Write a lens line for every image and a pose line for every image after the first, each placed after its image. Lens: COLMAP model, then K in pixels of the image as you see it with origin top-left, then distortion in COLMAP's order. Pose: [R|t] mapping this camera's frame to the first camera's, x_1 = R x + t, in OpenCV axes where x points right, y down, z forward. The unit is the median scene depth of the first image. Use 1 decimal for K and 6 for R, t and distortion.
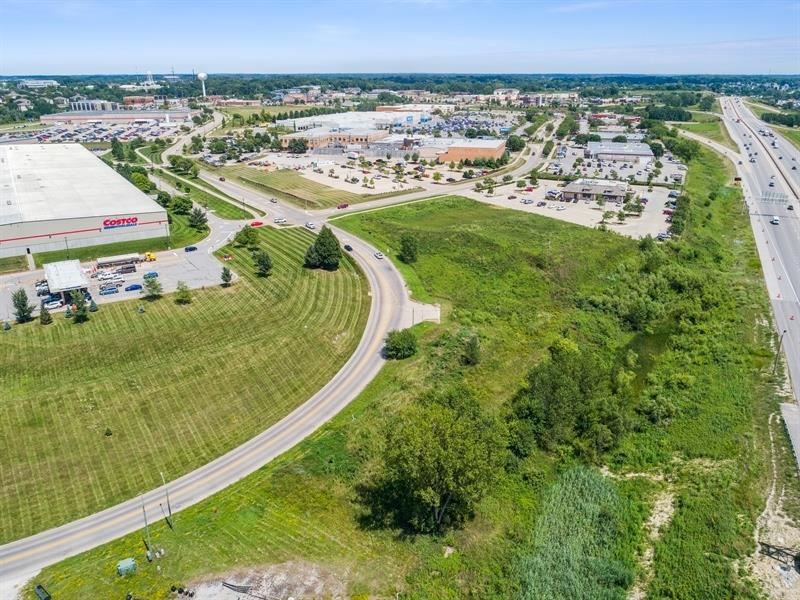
lens RADIAL K [[613.8, 0, 400.0], [0, 613.8, 300.0], [0, 0, 1]] dist [-0.020545, 0.005846]
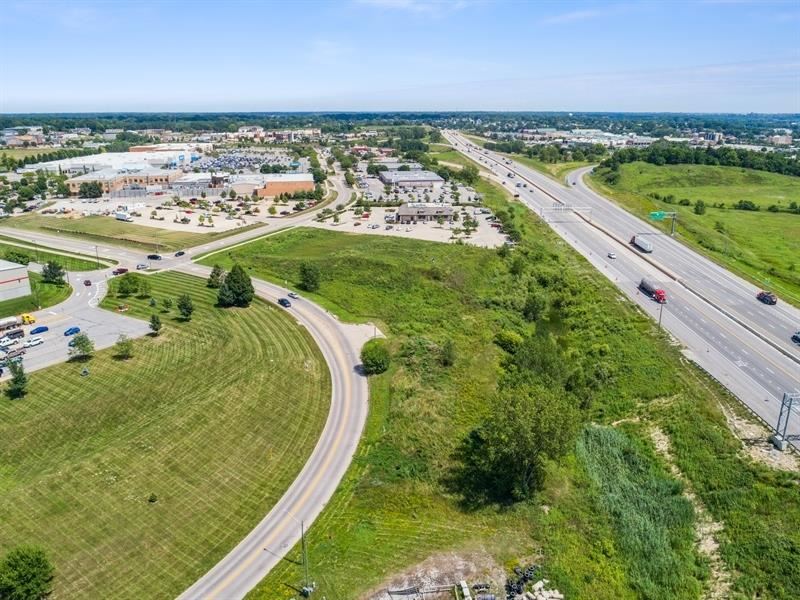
lens RADIAL K [[613.8, 0, 400.0], [0, 613.8, 300.0], [0, 0, 1]] dist [-0.020545, 0.005846]
pose [[0.907009, -0.125126, 0.402091, -0.158983], [0.147620, 0.988720, -0.025311, 0.001296], [-0.394389, 0.082314, 0.915250, 0.002224]]
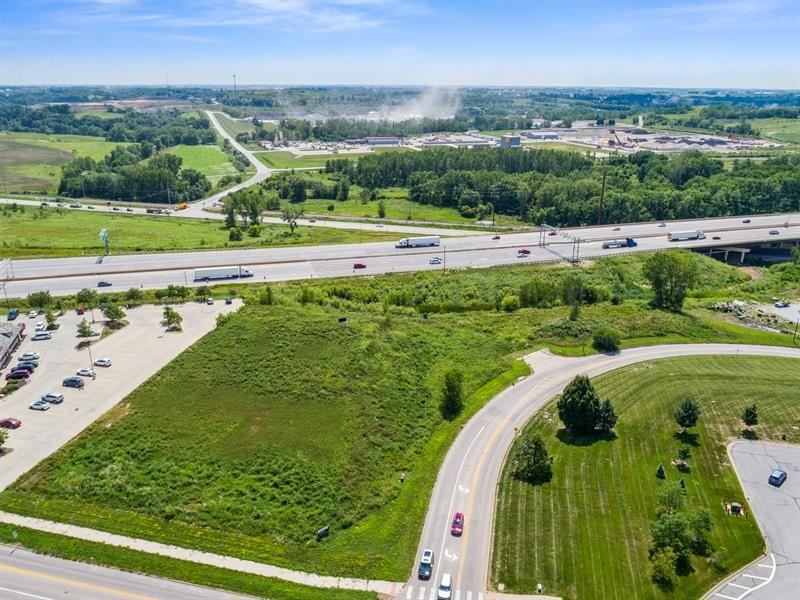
lens RADIAL K [[613.8, 0, 400.0], [0, 613.8, 300.0], [0, 0, 1]] dist [-0.020545, 0.005846]
pose [[-0.685218, -0.245520, 0.685708, -0.231759], [0.249857, 0.805099, 0.537947, -0.326487], [-0.684140, 0.539940, -0.490324, 0.790602]]
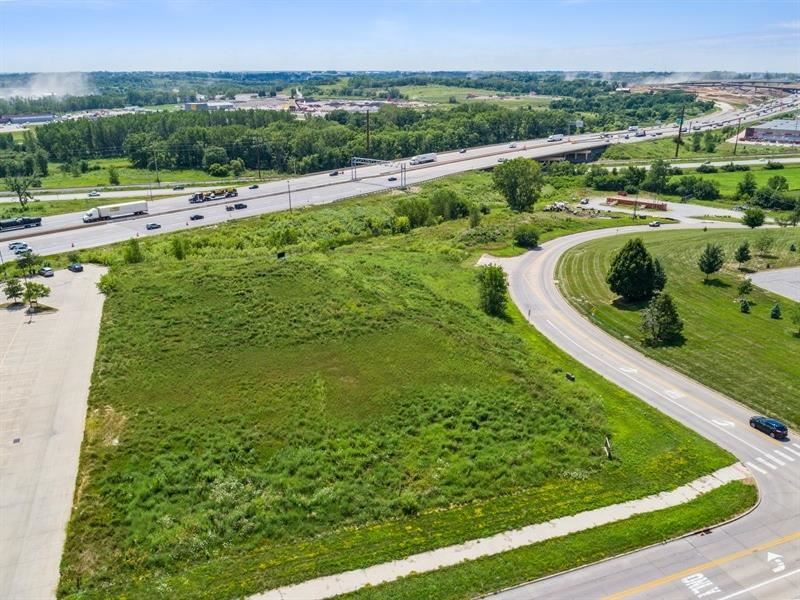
lens RADIAL K [[613.8, 0, 400.0], [0, 613.8, 300.0], [0, 0, 1]] dist [-0.020545, 0.005846]
pose [[-0.969683, -0.088527, 0.227767, -0.020857], [0.082594, 0.758486, 0.646435, -0.275945], [-0.229985, 0.645649, -0.728179, 0.866505]]
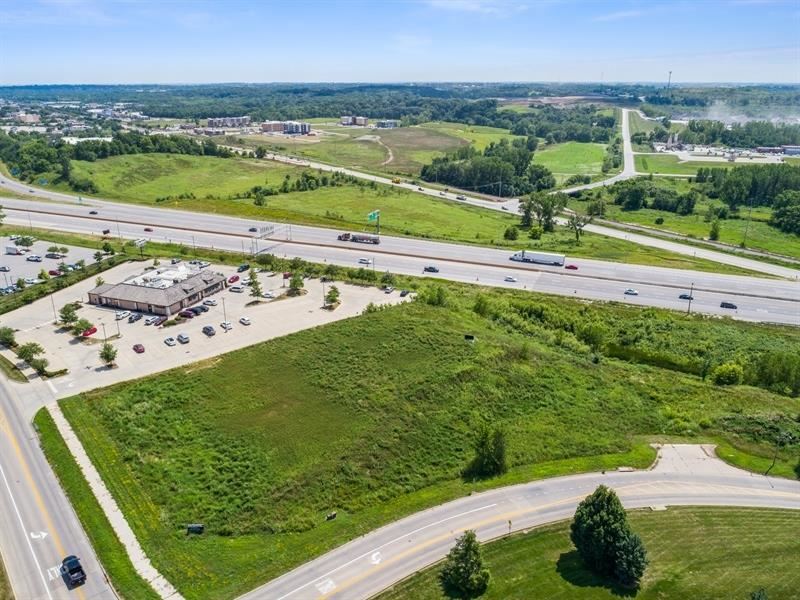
lens RADIAL K [[613.8, 0, 400.0], [0, 613.8, 300.0], [0, 0, 1]] dist [-0.020545, 0.005846]
pose [[-0.080446, -0.336307, 0.938310, -0.273594], [0.348923, 0.872298, 0.342563, -0.253246], [-0.933692, 0.354956, 0.047172, 0.601743]]
